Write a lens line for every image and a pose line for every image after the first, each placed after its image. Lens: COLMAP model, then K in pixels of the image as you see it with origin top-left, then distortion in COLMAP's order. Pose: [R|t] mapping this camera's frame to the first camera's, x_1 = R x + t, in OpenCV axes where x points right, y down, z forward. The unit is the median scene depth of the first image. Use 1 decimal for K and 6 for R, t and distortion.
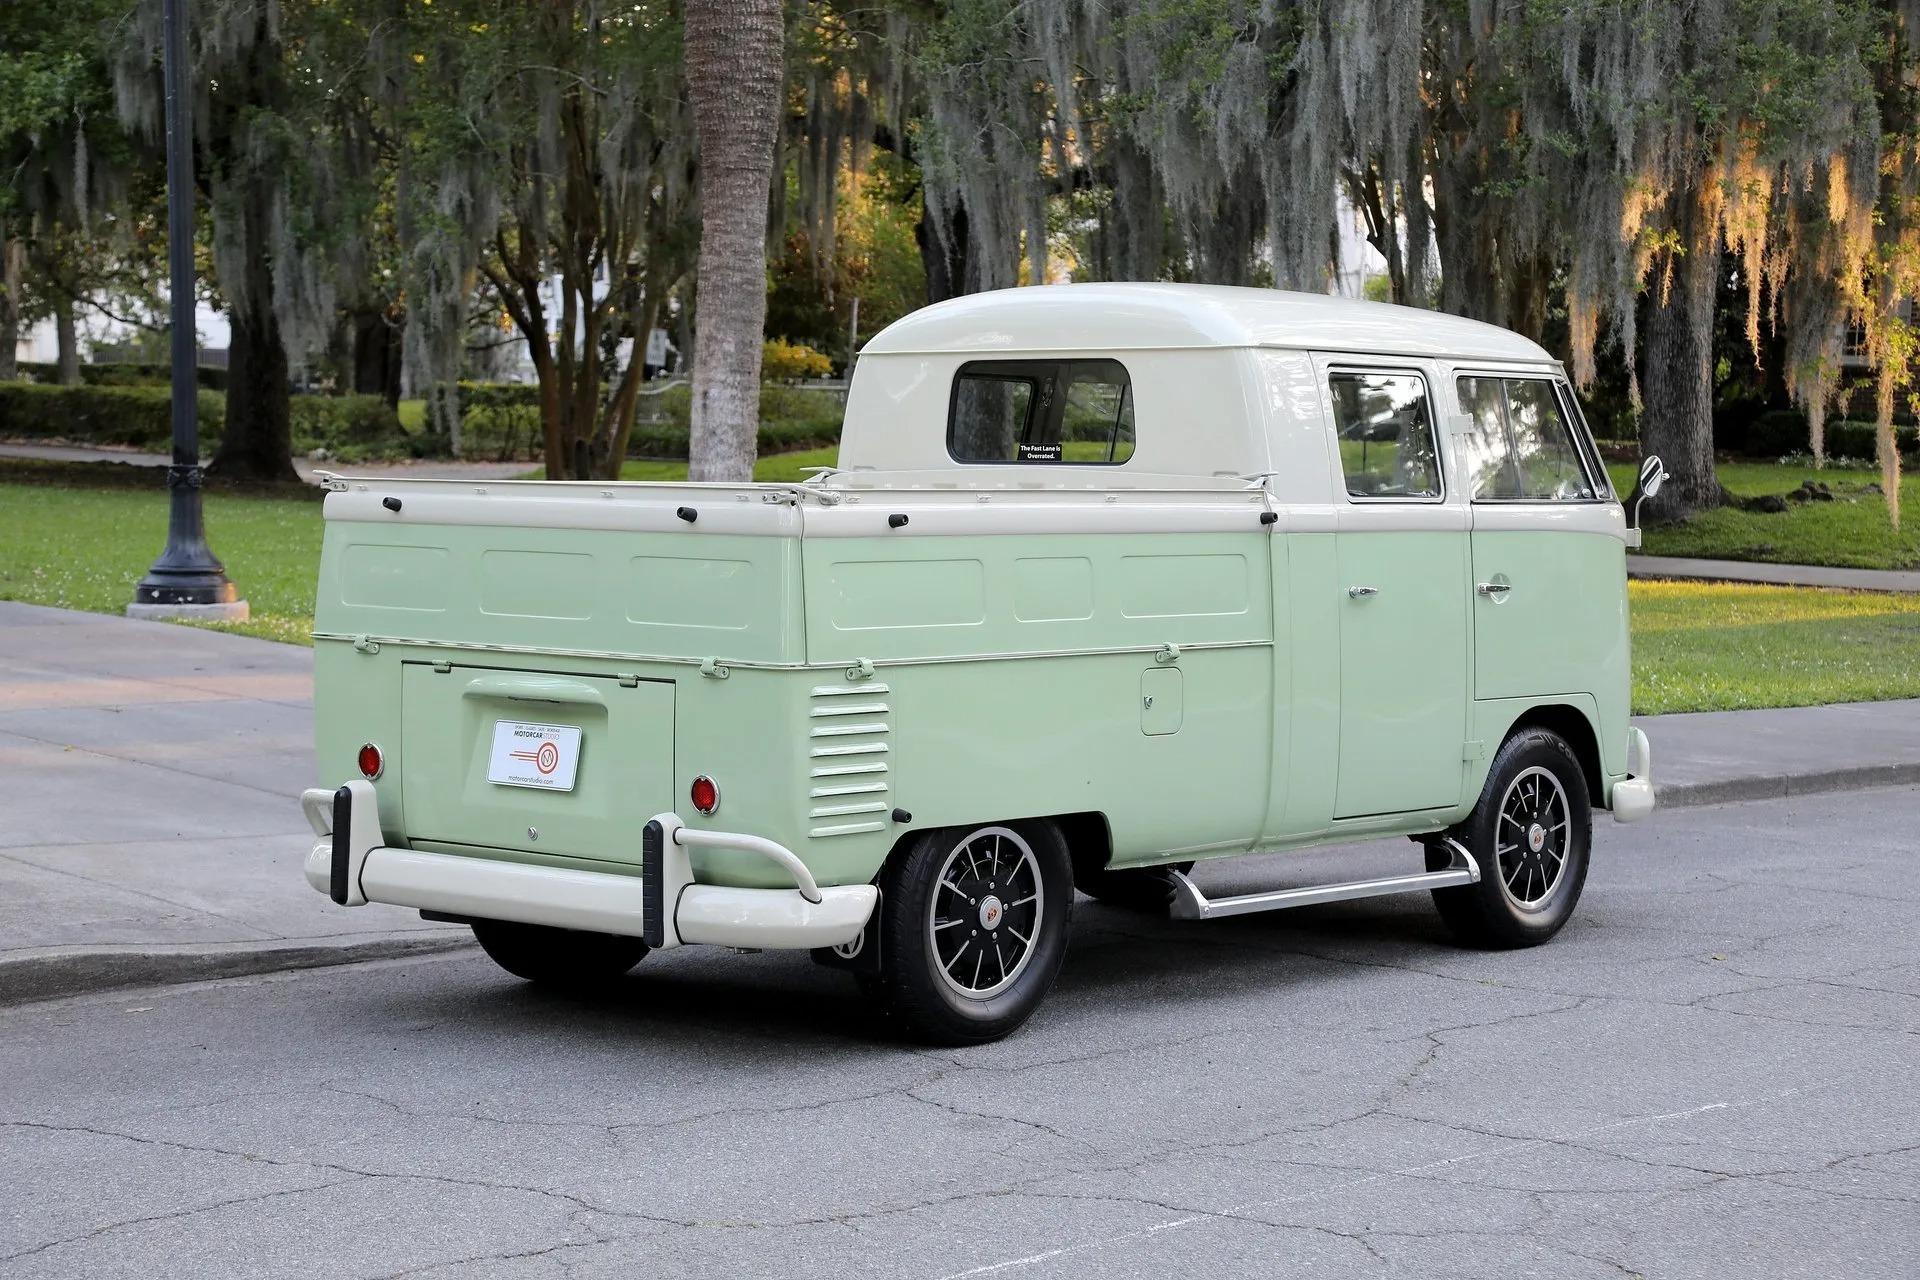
lens RADIAL K [[4291.1, 0, 953.3], [0, 4291.1, 681.2], [0, 0, 1]] dist [0.526649, -0.527181]
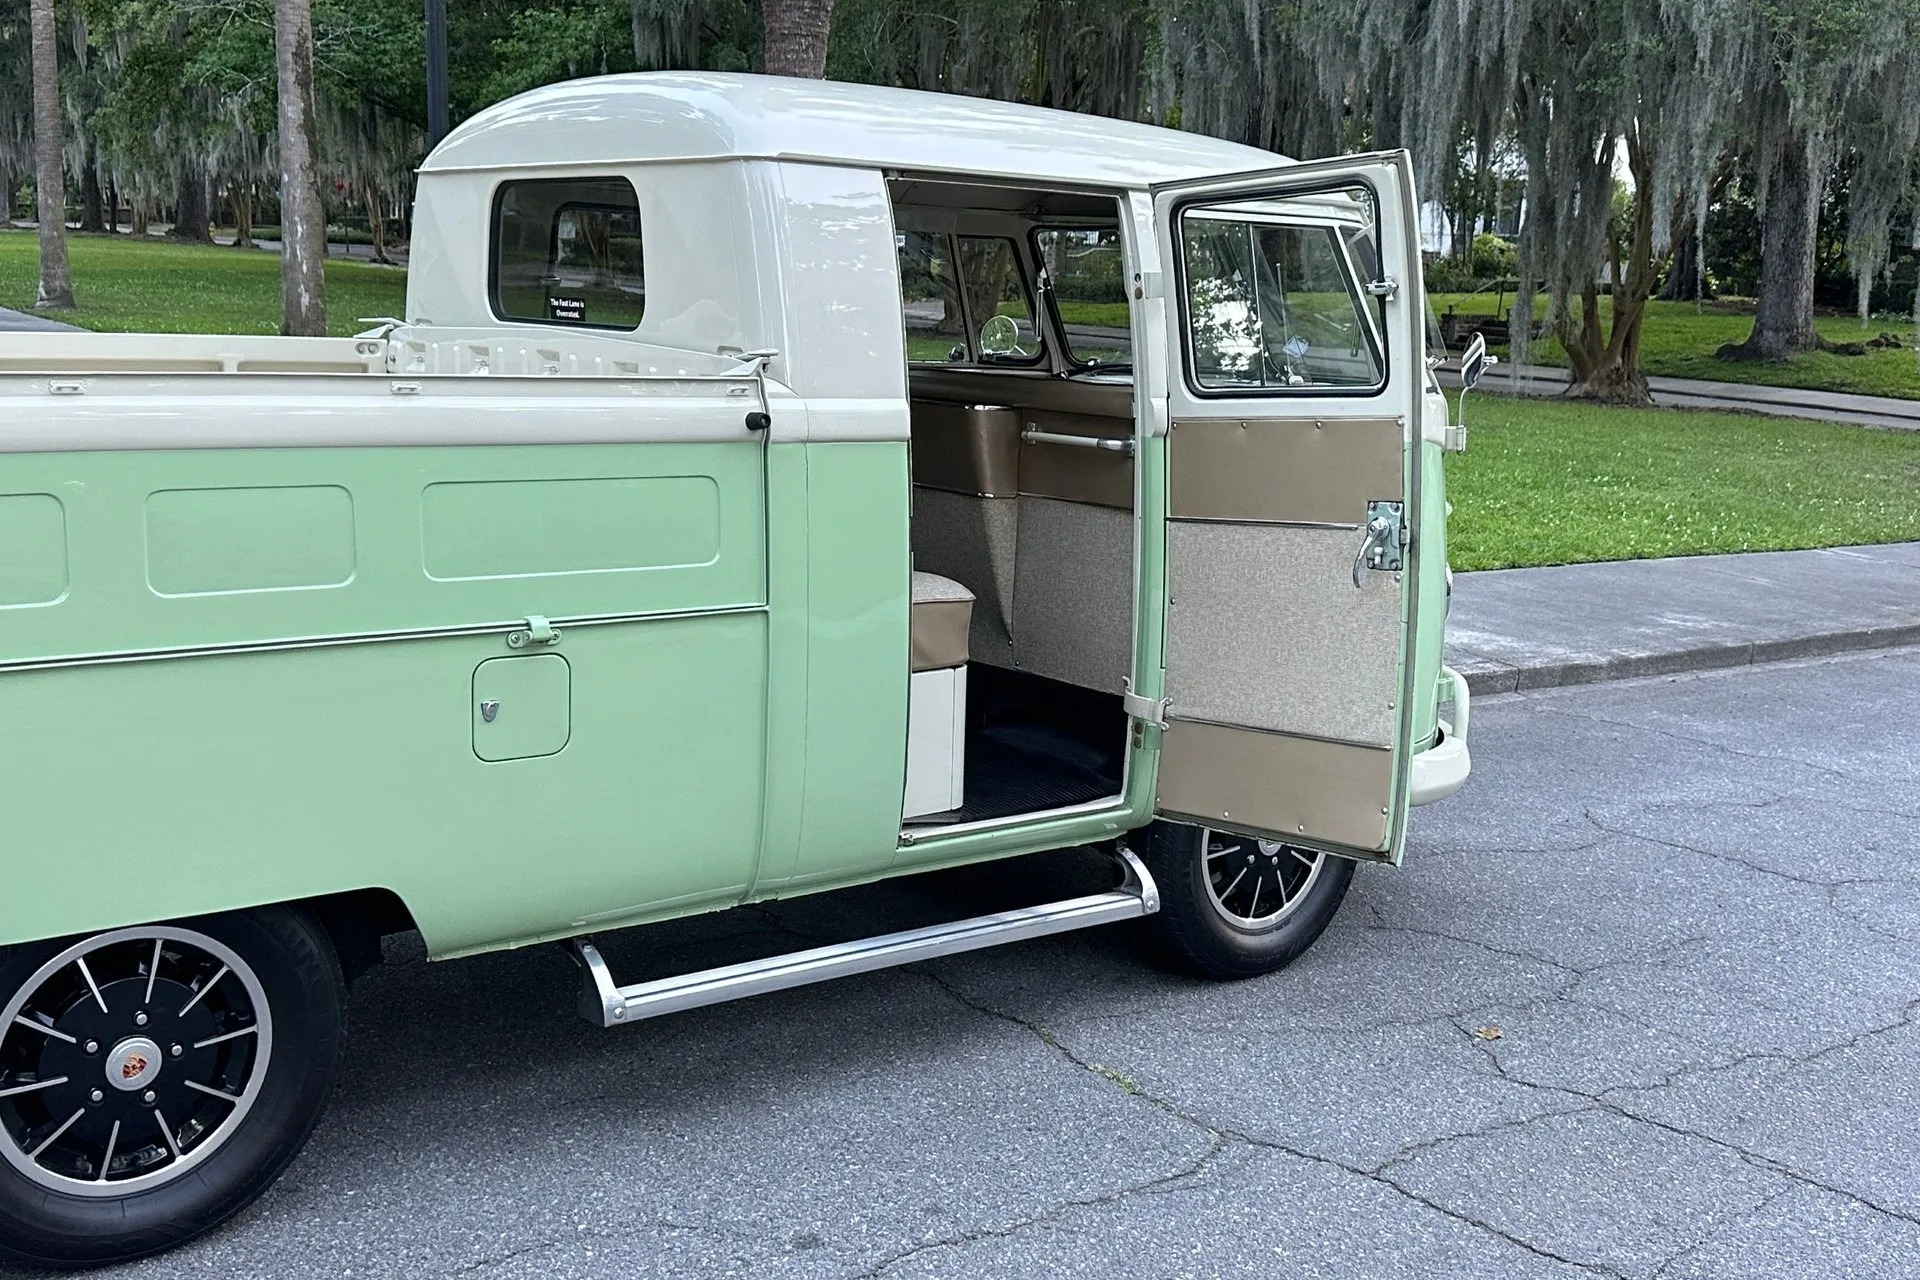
lens RADIAL K [[2288.0, 0, 960.0], [0, 2288.0, 640.0], [0, 0, 1]] dist [0.292104, -0.763020]
pose [[0.980140, 0.050464, -0.191776, 0.112861], [-0.031934, 0.994623, 0.098515, -0.026212], [0.195717, -0.090435, 0.976482, 0.428209]]
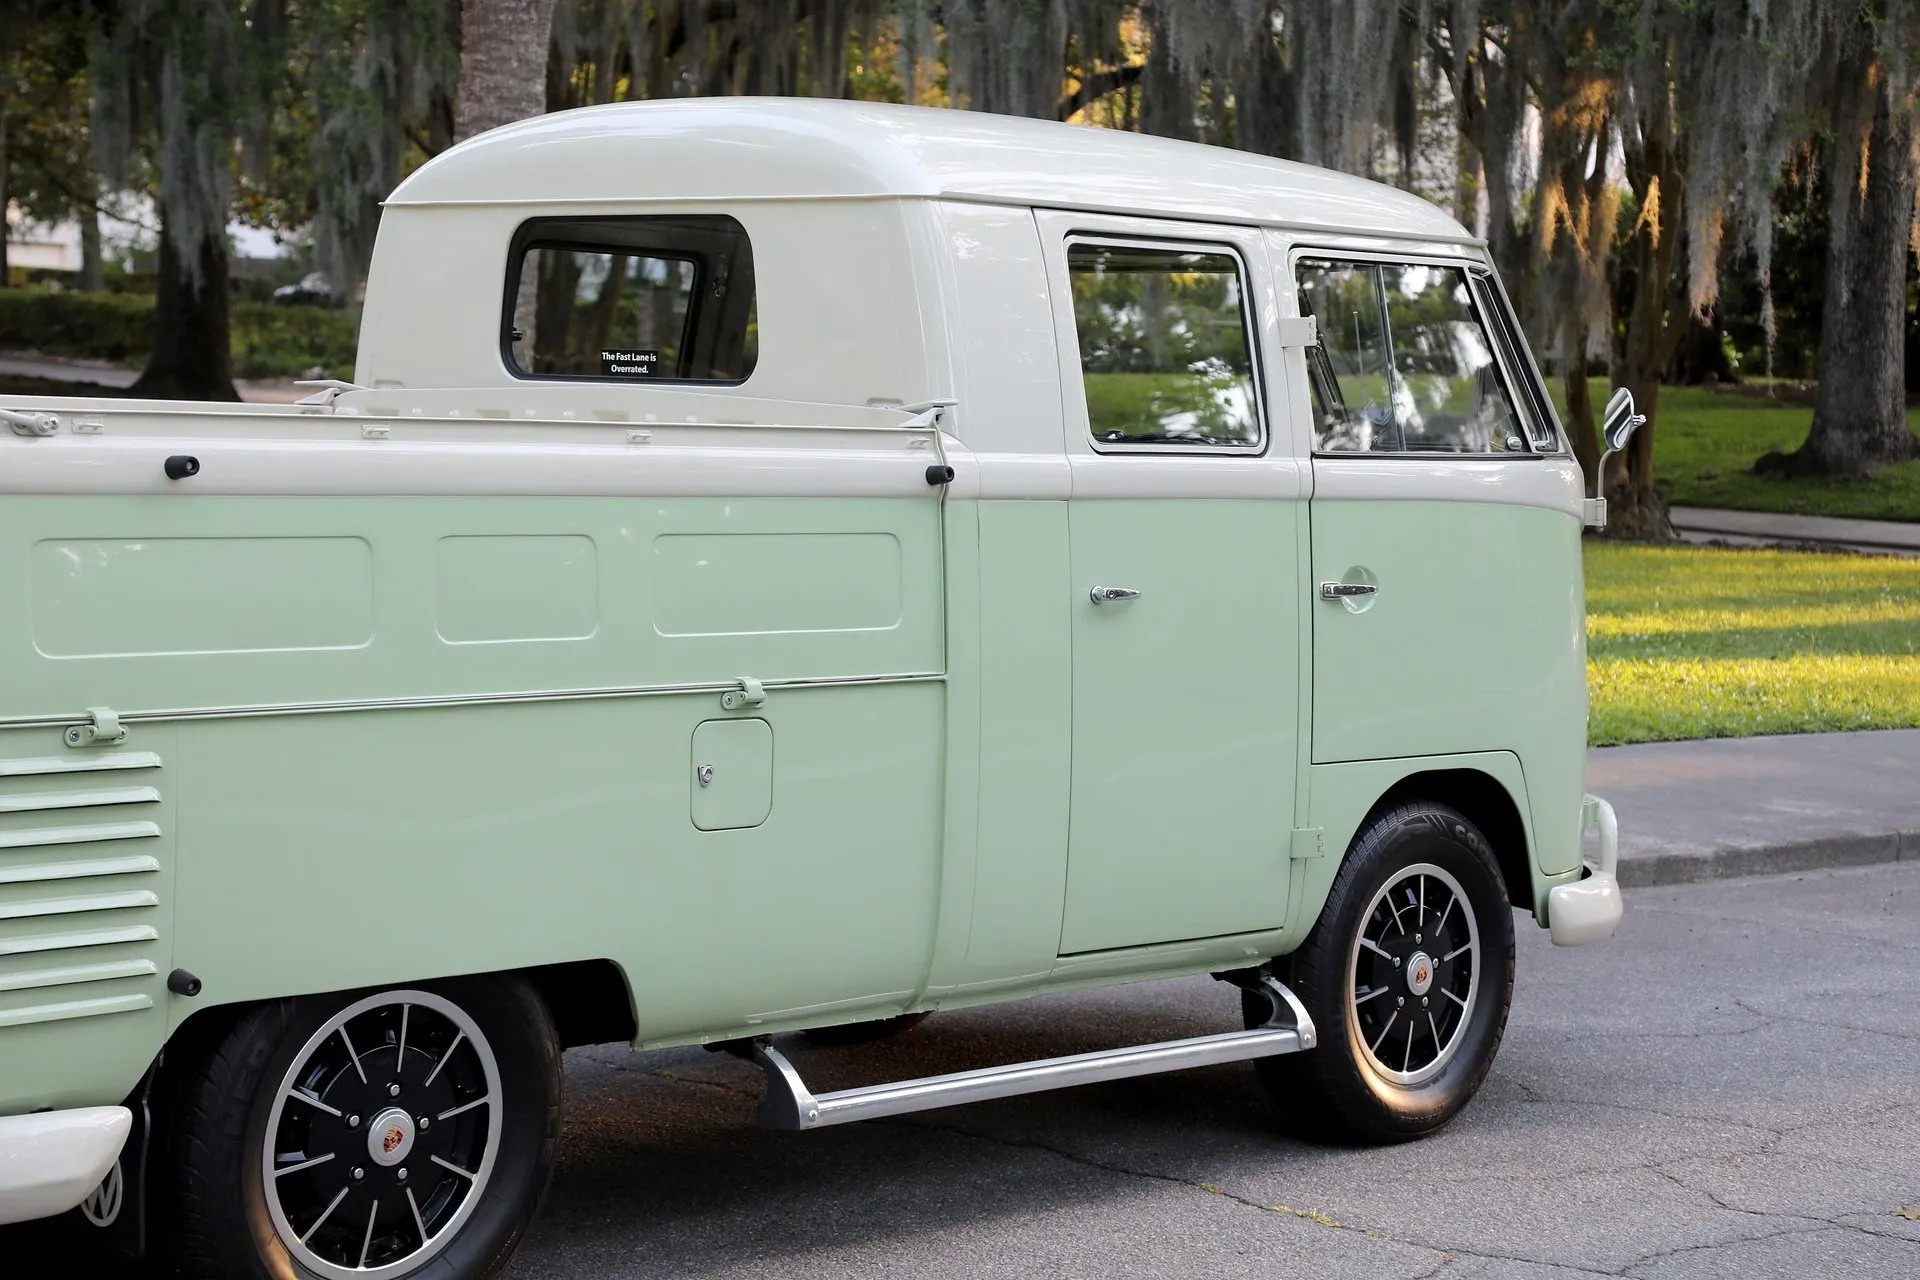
lens RADIAL K [[4291.1, 0, 953.3], [0, 4291.1, 681.2], [0, 0, 1]] dist [0.526649, -0.527181]
pose [[0.998207, 0.019955, -0.056436, 0.071992], [-0.019130, 0.999703, 0.015120, -0.011546], [0.056721, -0.014014, 0.998292, 0.251355]]
